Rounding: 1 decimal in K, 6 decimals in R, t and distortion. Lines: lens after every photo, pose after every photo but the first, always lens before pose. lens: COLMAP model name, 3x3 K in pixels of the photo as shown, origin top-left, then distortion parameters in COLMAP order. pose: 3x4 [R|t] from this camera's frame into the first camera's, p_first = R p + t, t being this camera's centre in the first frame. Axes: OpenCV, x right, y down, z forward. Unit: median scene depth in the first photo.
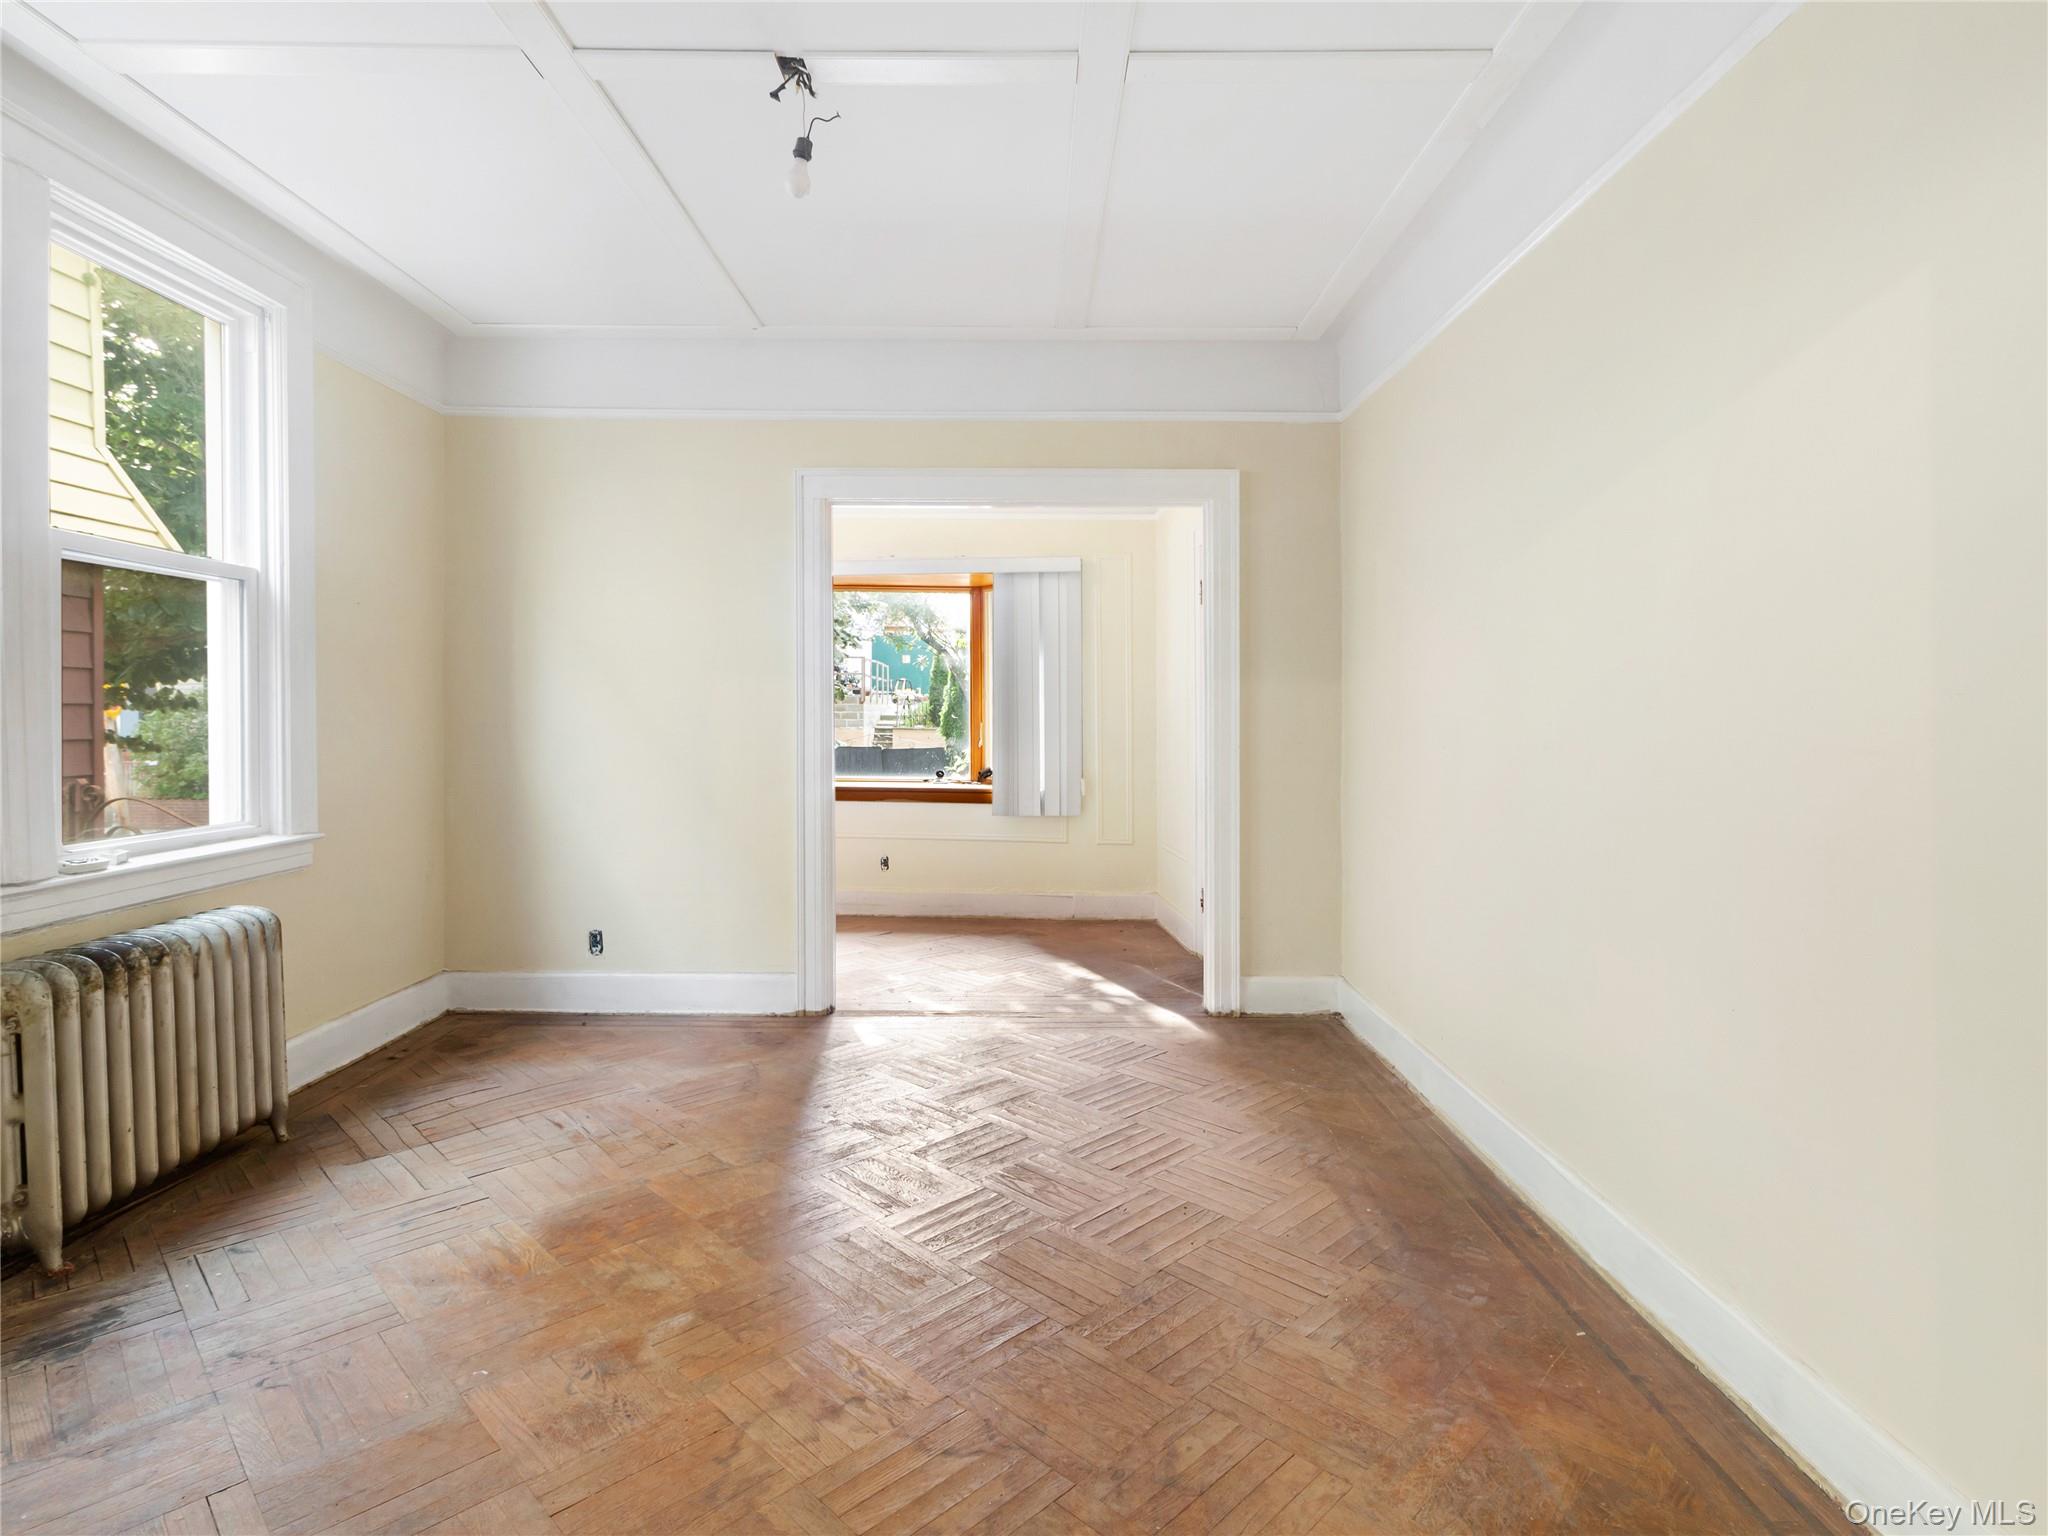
lens RADIAL K [[1069.8, 0, 1015.4], [0, 1069.8, 759.3], [0, 0, 1]] dist [0.000545, 0.000428]
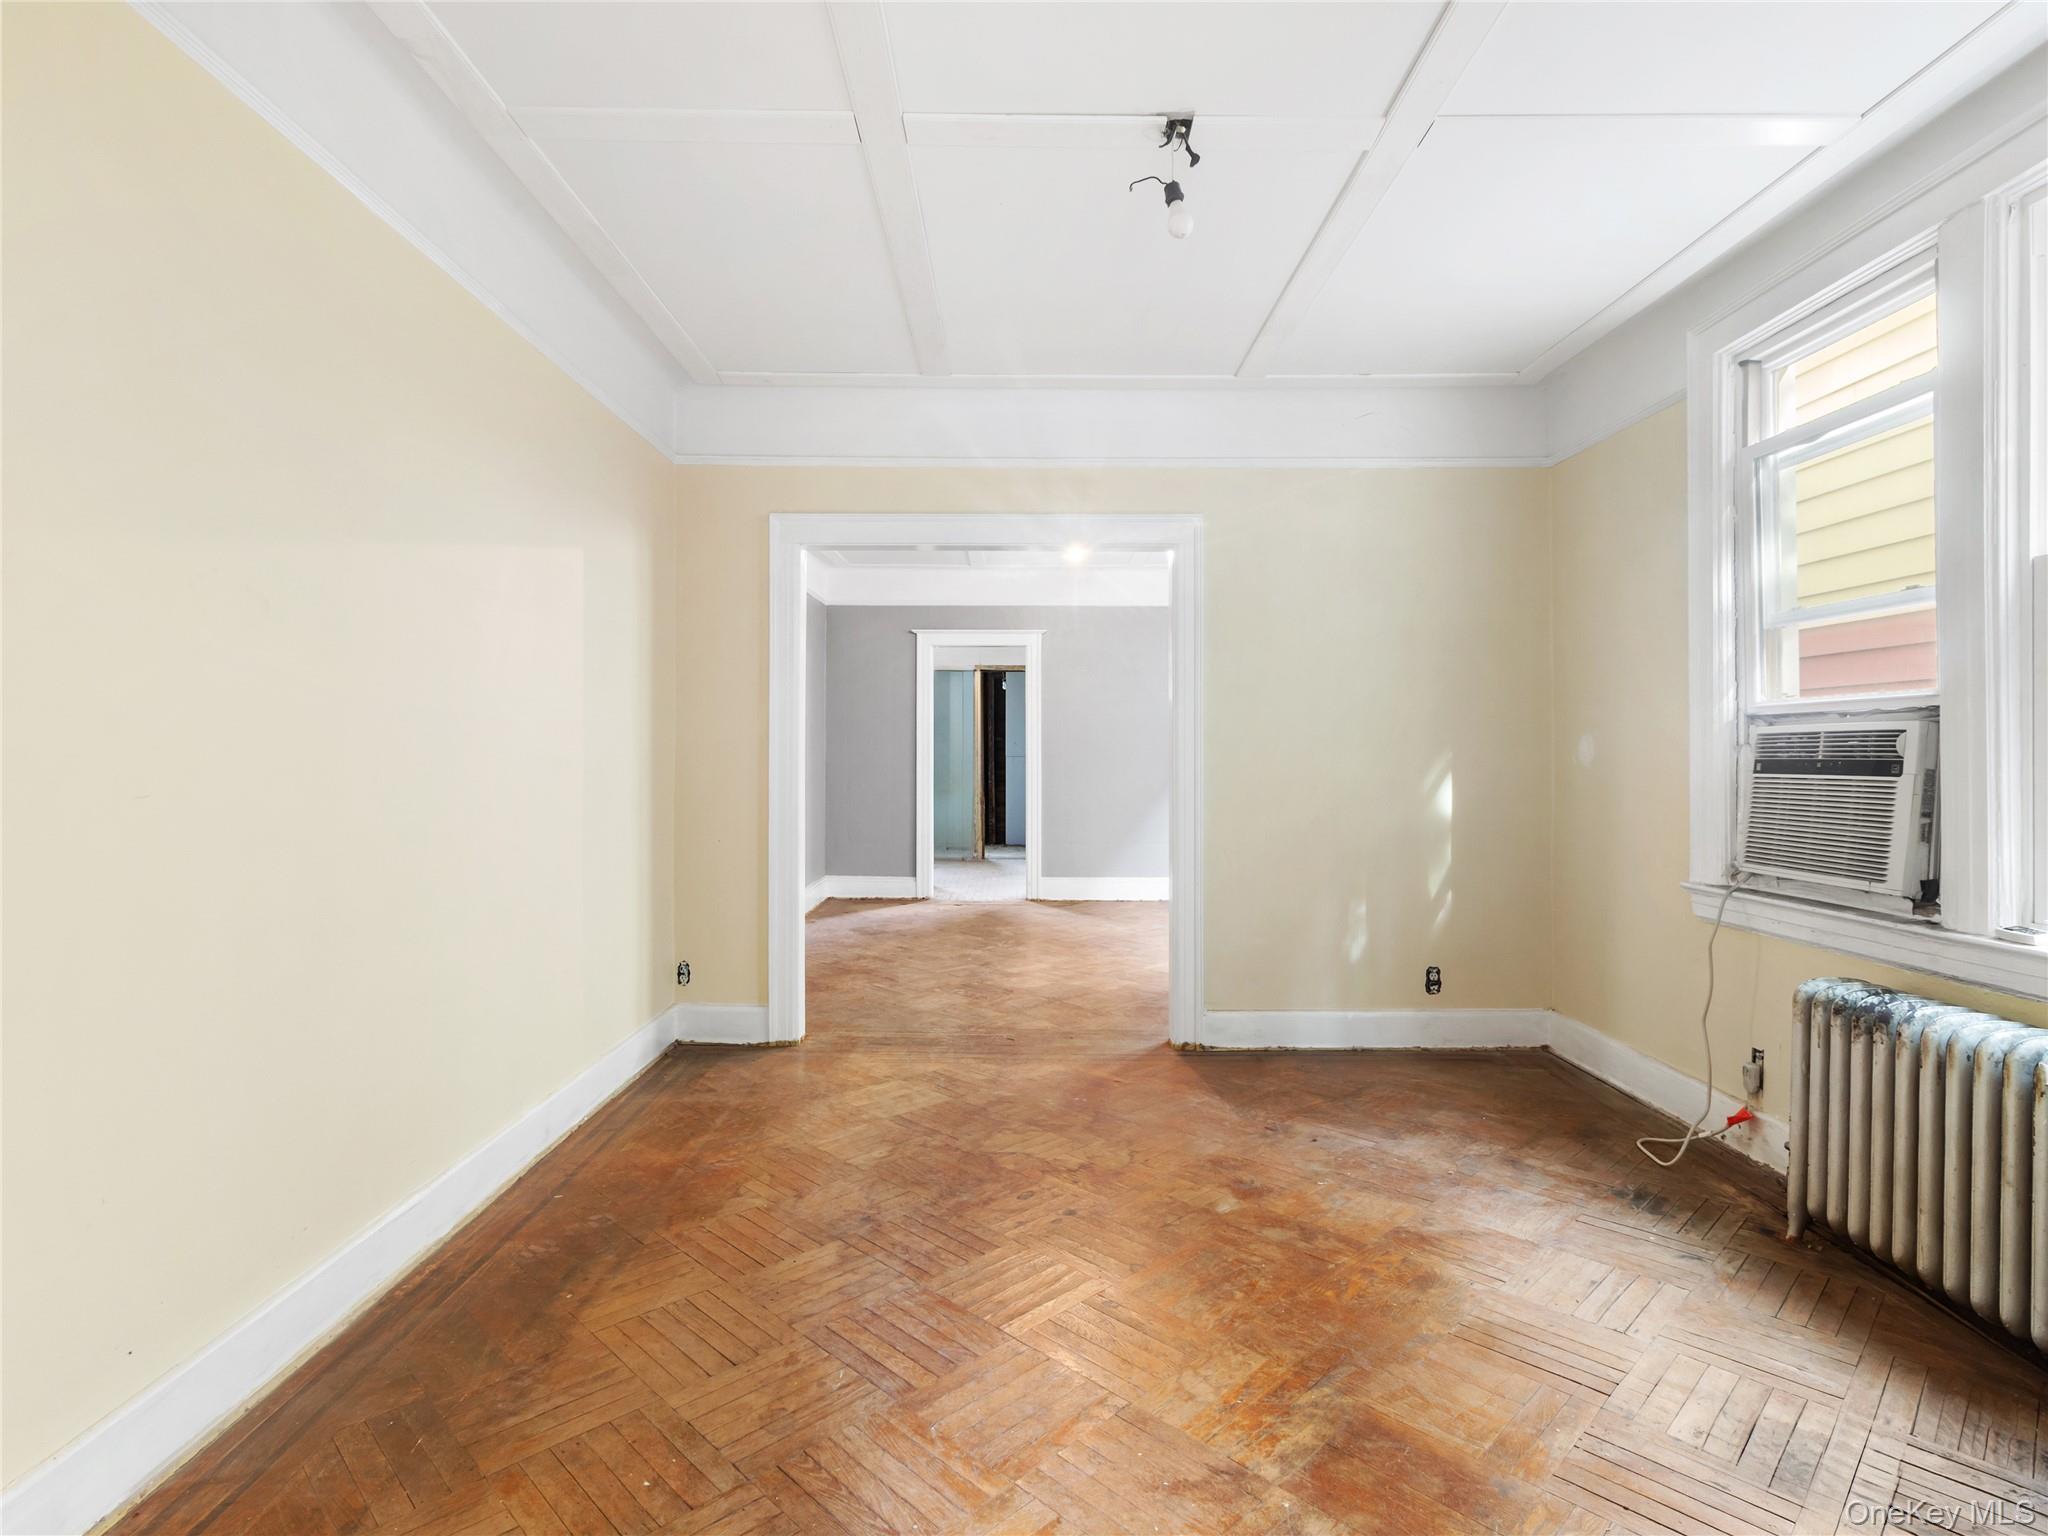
lens RADIAL K [[1056.8, 0, 1024.0], [0, 1056.8, 768.0], [0, 0, 1]] dist [0.000626, 0.000493]
pose [[-0.999814, -0.014381, -0.012856, -0.013847], [-0.015065, 0.998384, 0.054789, -0.031307], [0.012047, 0.054973, -0.998415, 0.789157]]
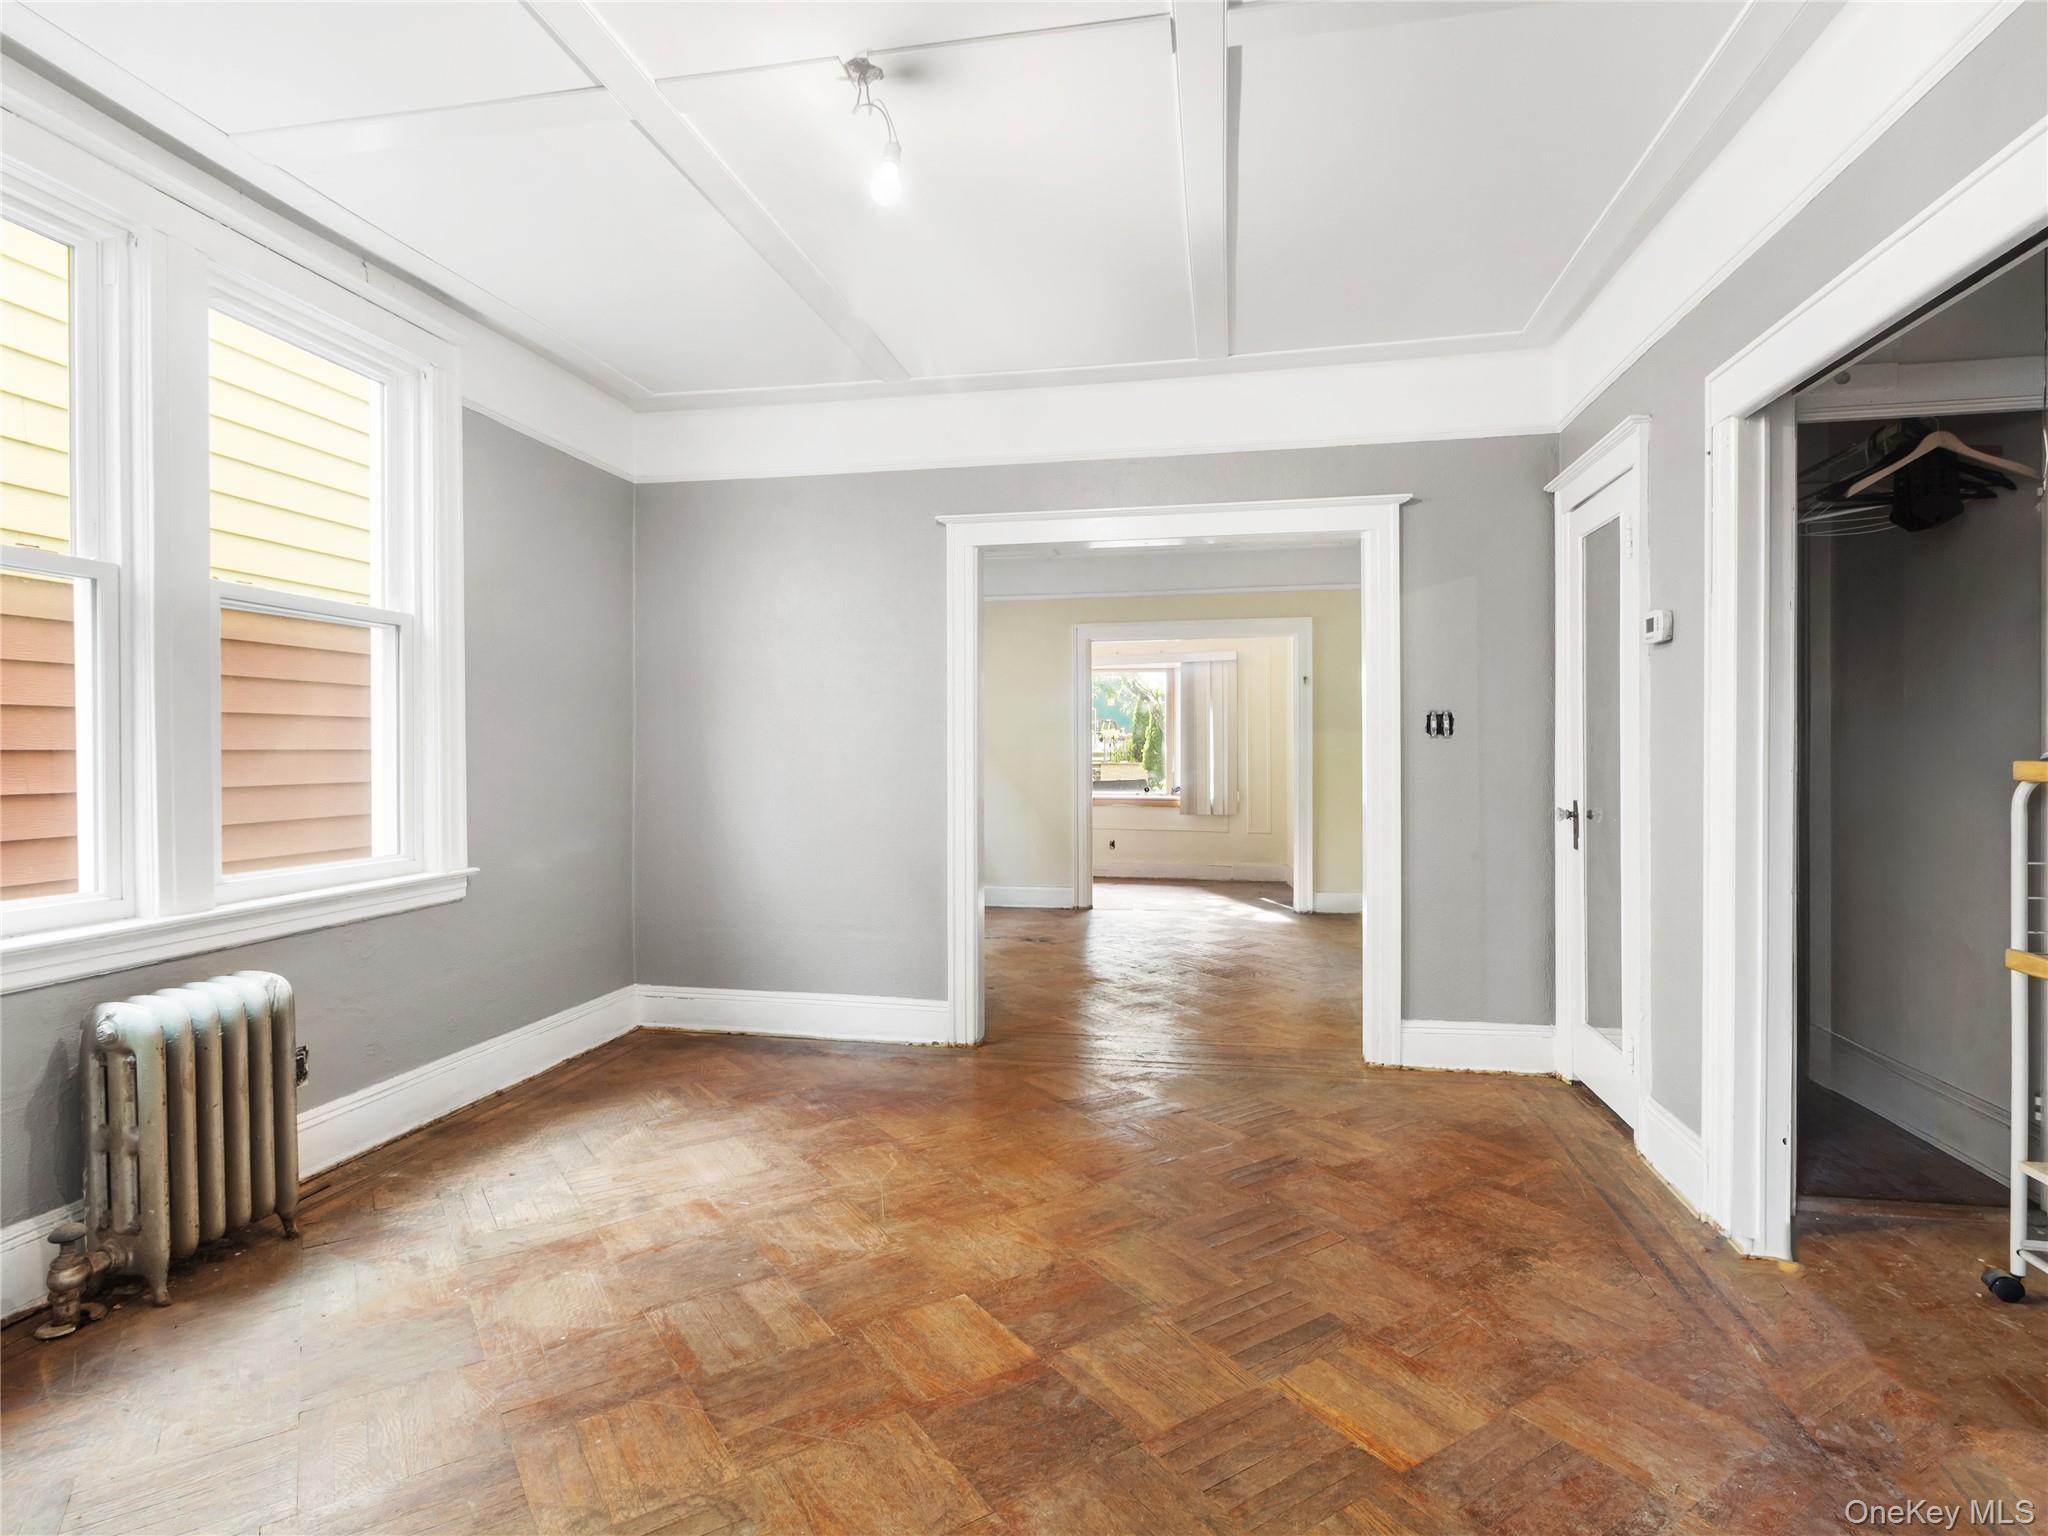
lens RADIAL K [[1069.8, 0, 1015.4], [0, 1069.8, 759.3], [0, 0, 1]] dist [0.000545, 0.000428]
pose [[0.982694, -0.002542, -0.185221, 0.032912], [-0.003937, 0.999393, -0.034601, 0.026738], [0.185197, 0.034732, 0.982087, -0.605050]]
